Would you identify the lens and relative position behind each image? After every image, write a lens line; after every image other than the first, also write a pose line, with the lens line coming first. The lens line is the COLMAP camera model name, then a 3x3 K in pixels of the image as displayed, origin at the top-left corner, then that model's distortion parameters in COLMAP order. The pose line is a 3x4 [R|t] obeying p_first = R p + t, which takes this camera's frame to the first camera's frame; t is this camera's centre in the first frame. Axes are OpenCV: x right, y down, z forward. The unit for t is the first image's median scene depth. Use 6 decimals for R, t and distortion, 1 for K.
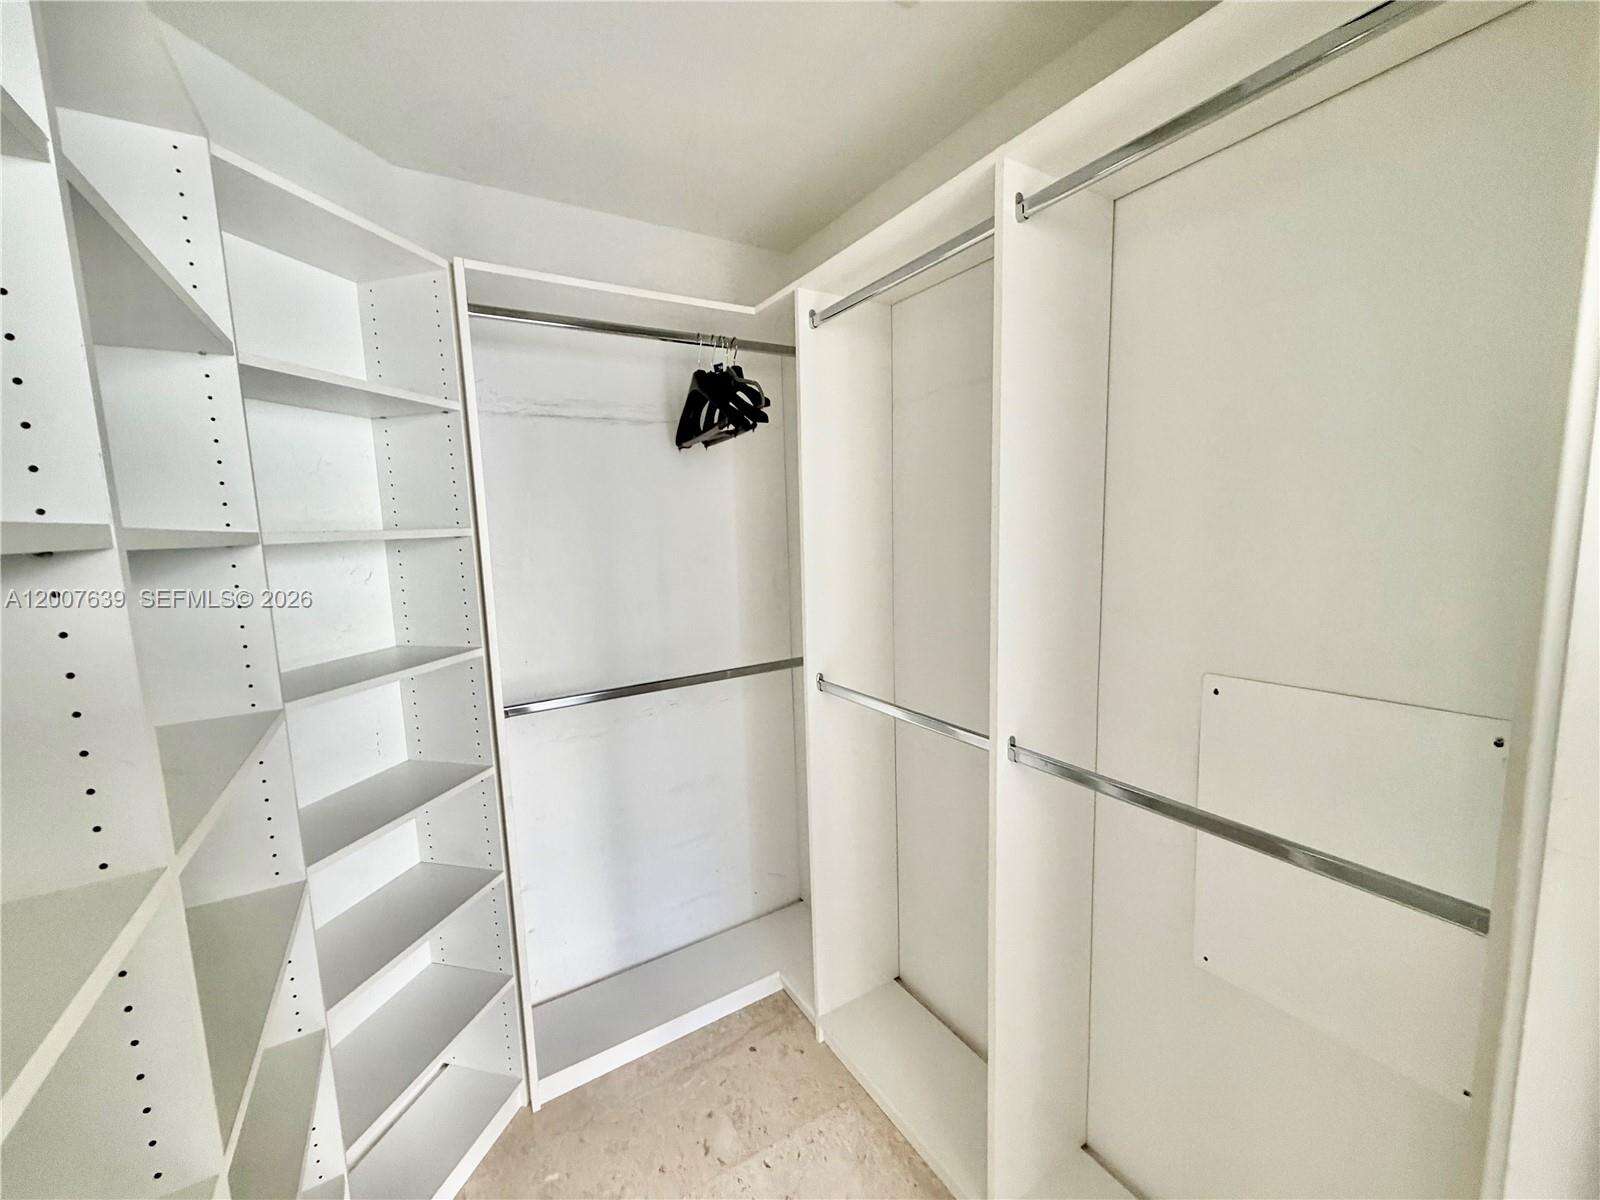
lens RADIAL K [[636.3, 0, 798.1], [0, 636.3, 601.2], [0, 0, 1]] dist [0.000018, 0.000173]
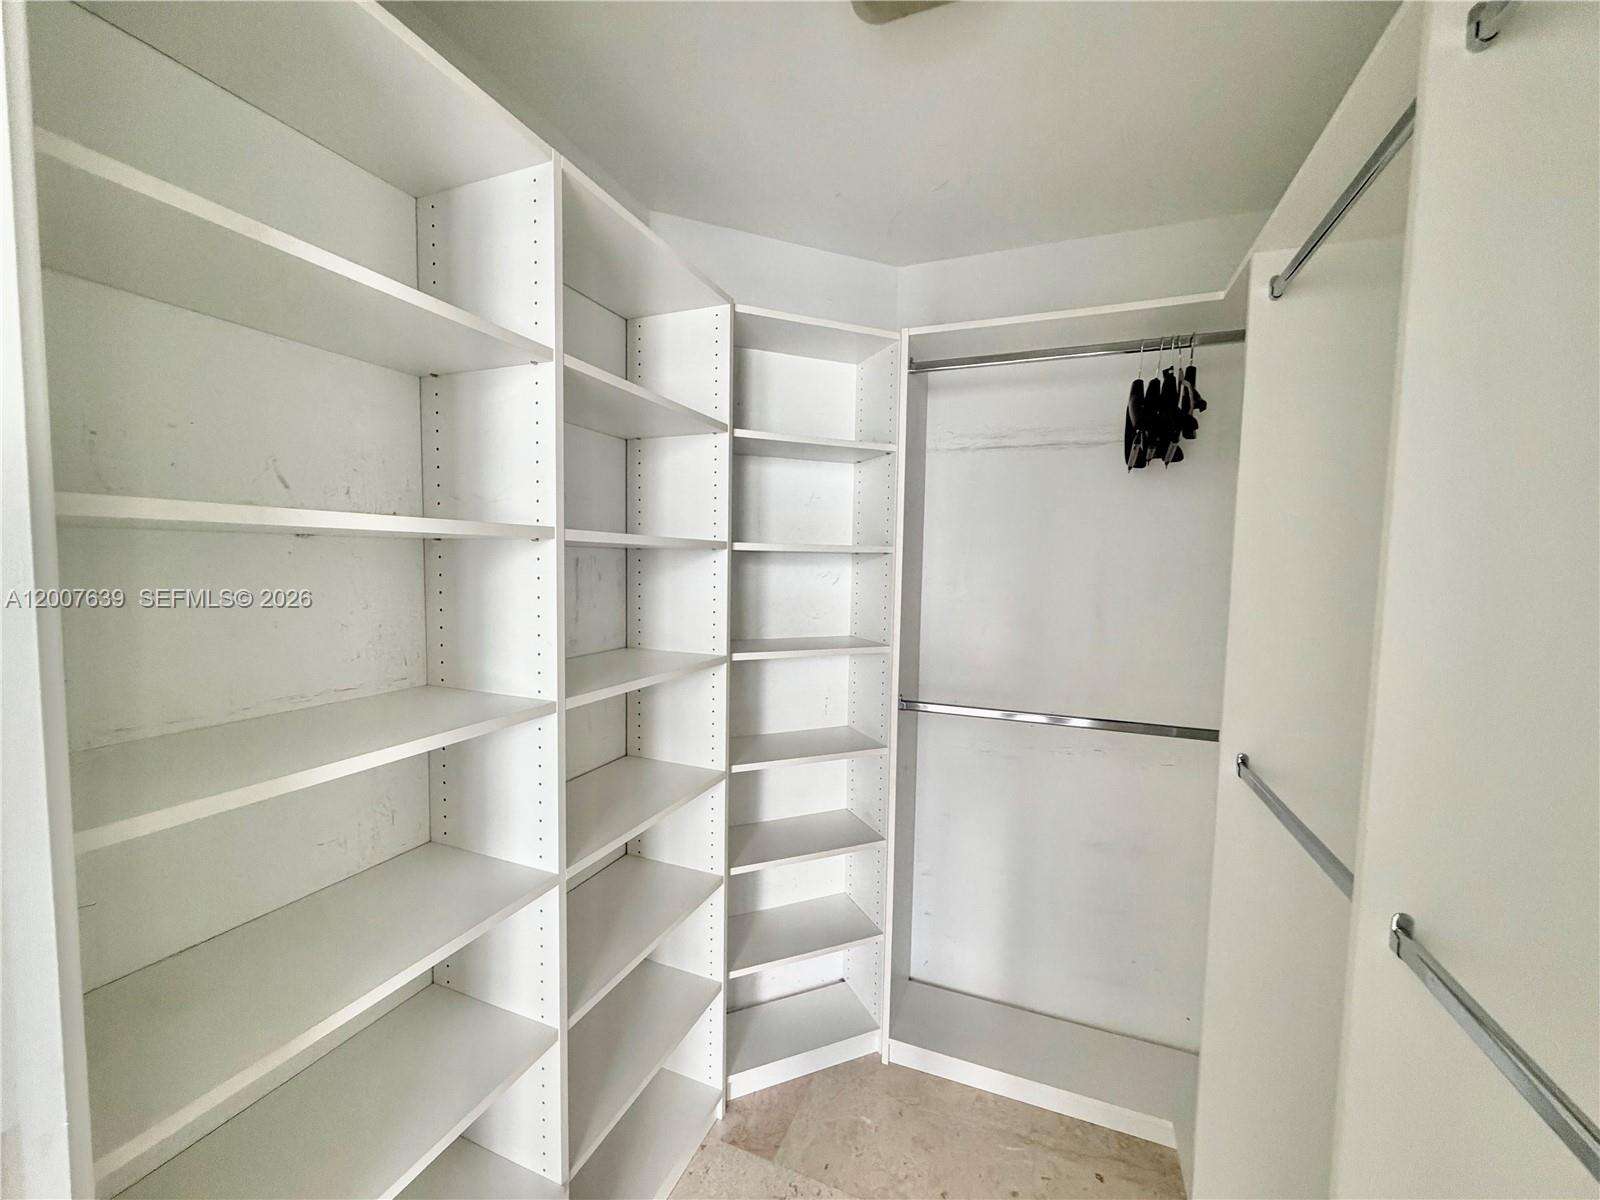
lens RADIAL K [[636.3, 0, 798.1], [0, 636.3, 601.2], [0, 0, 1]] dist [0.000018, 0.000173]
pose [[0.592230, 0.096633, -0.799954, 0.328637], [-0.136246, 0.990497, 0.018783, -0.009035], [0.794167, 0.097866, 0.599768, 0.126589]]
